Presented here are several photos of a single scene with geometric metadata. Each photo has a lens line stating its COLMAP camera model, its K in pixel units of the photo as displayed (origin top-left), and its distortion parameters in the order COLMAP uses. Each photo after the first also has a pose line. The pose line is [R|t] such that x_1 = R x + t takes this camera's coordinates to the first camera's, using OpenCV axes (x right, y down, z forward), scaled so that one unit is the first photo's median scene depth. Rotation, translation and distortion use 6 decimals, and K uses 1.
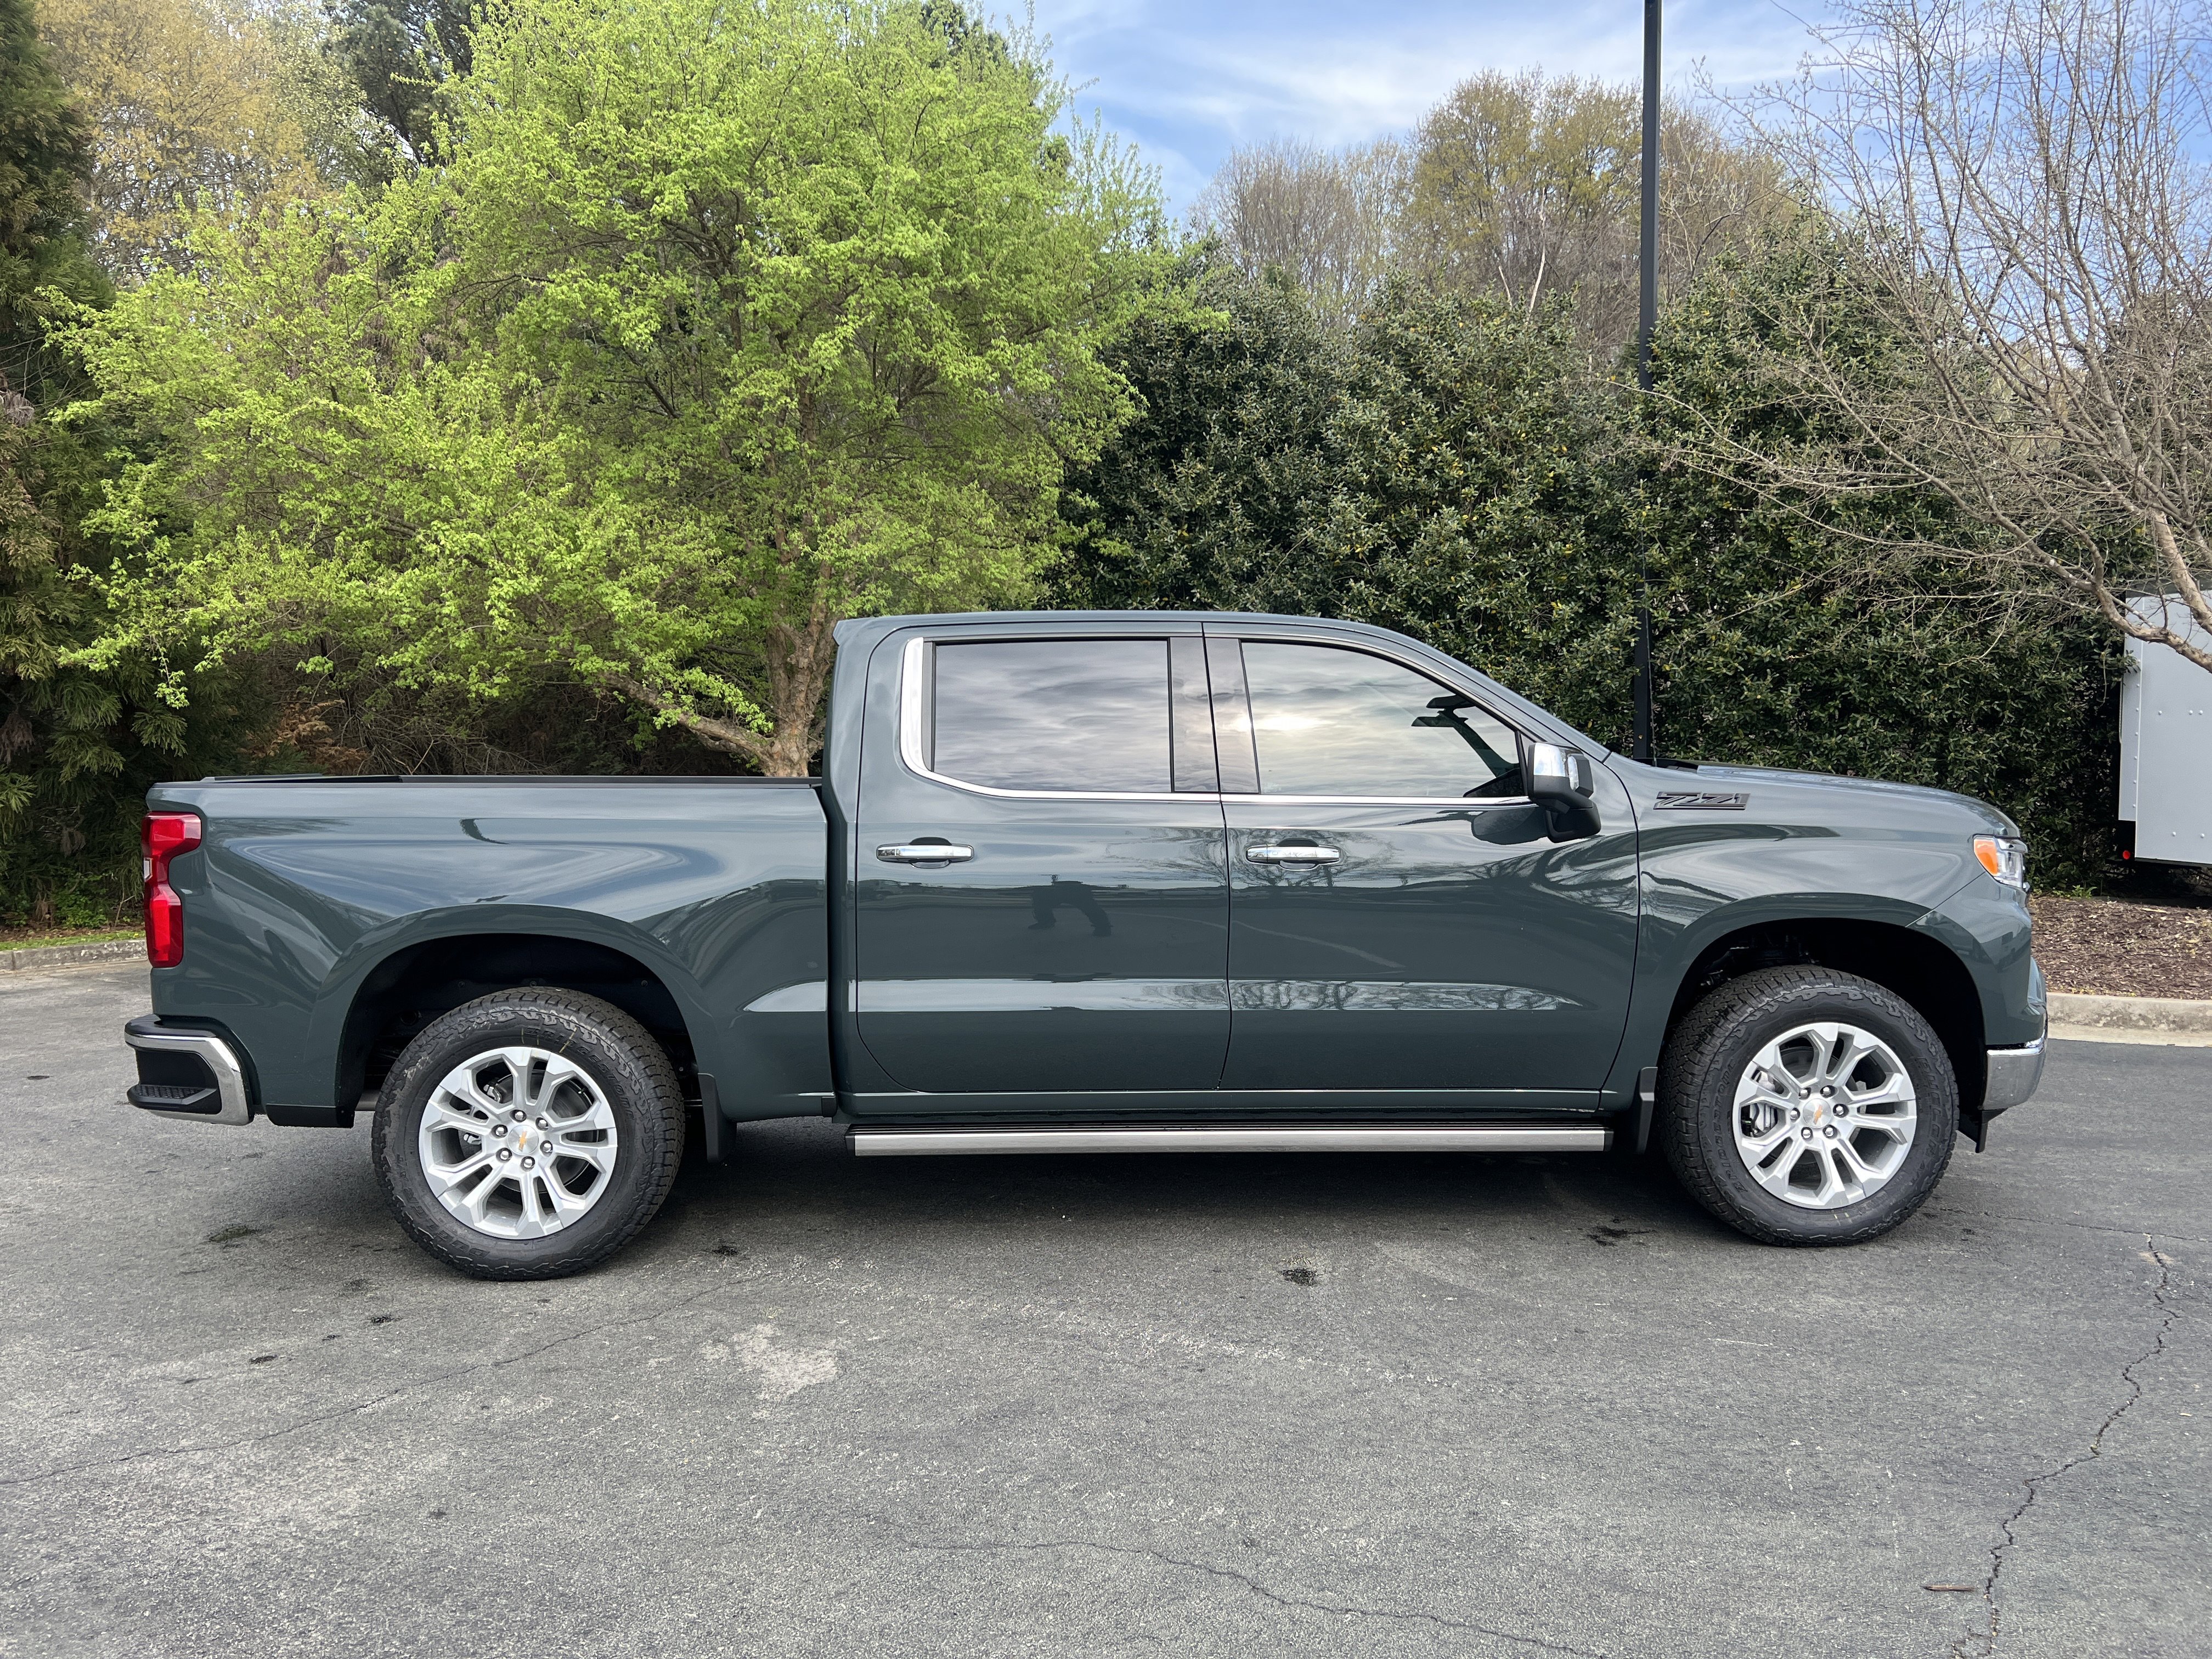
lens RADIAL K [[1649.1, 0, 1111.1], [0, 1649.1, 896.5], [0, 0, 1]] dist [0.058401, -0.069974]
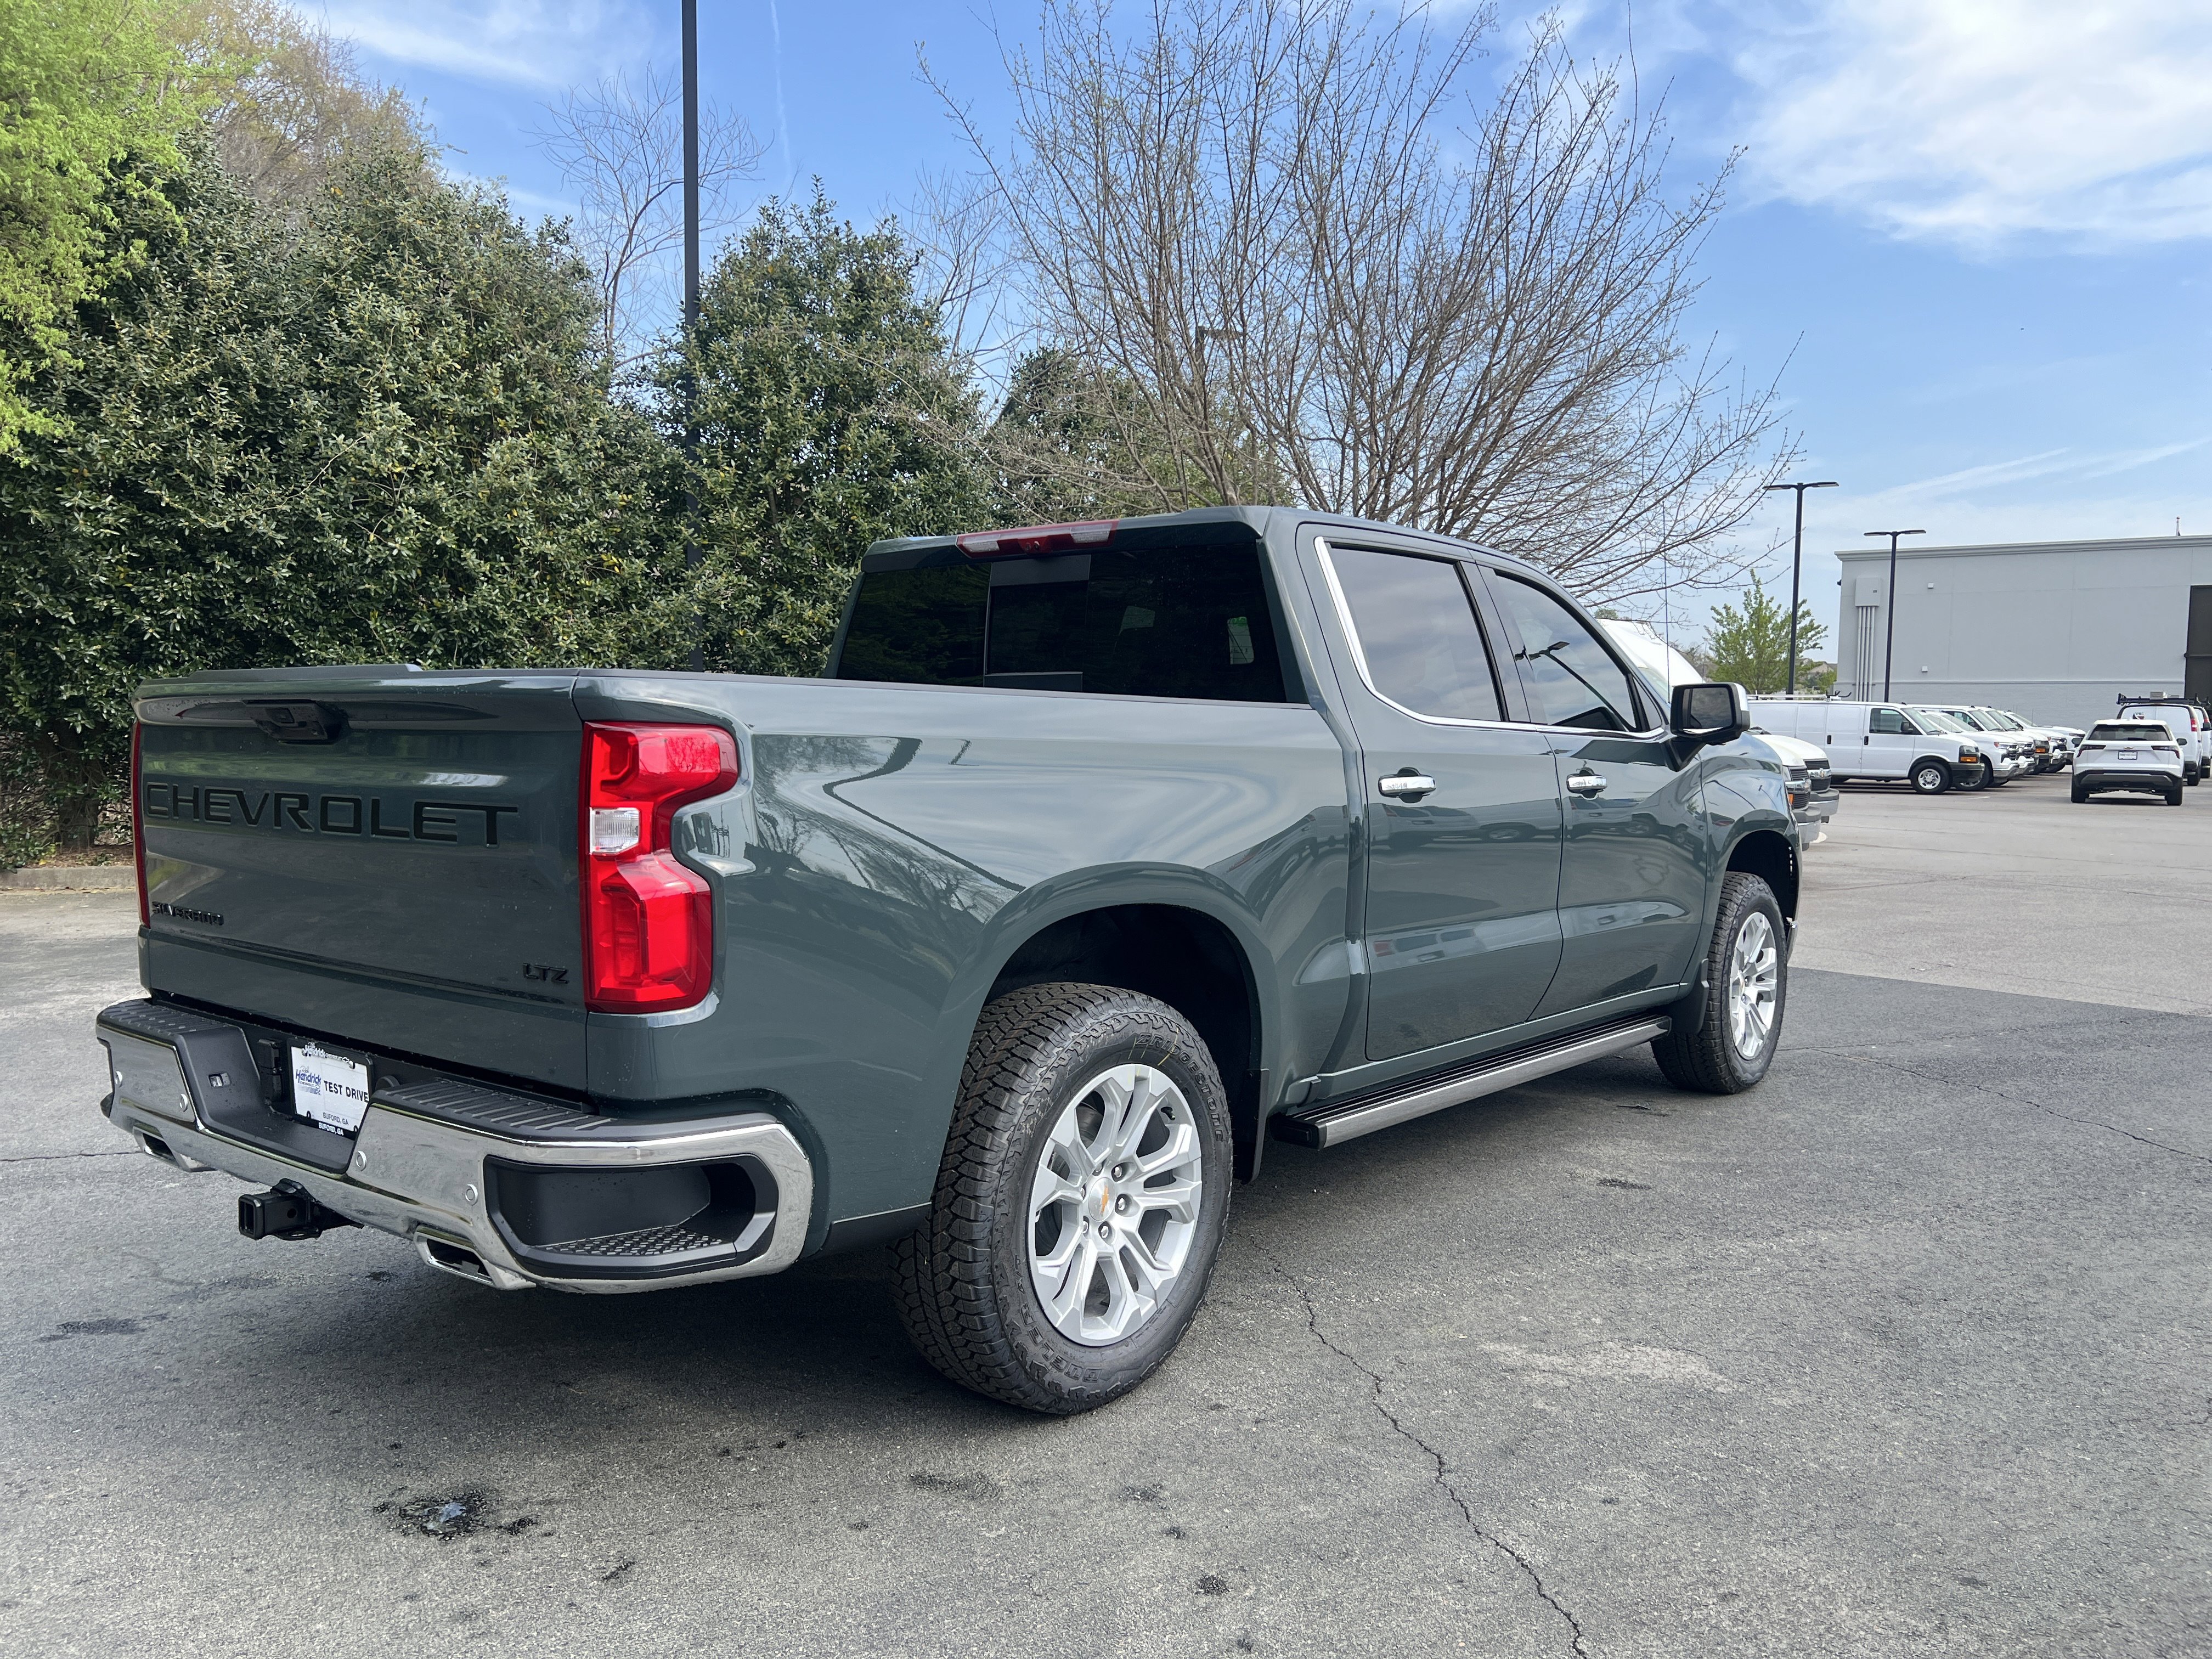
lens RADIAL K [[1655.1, 0, 1104.6], [0, 1655.1, 896.7], [0, 0, 1]] dist [0.010313, 0.001139]
pose [[0.653952, -0.057781, 0.754326, -0.883581], [0.048415, 0.998232, 0.034491, -0.005873], [-0.754985, 0.013966, 0.655593, 0.547743]]
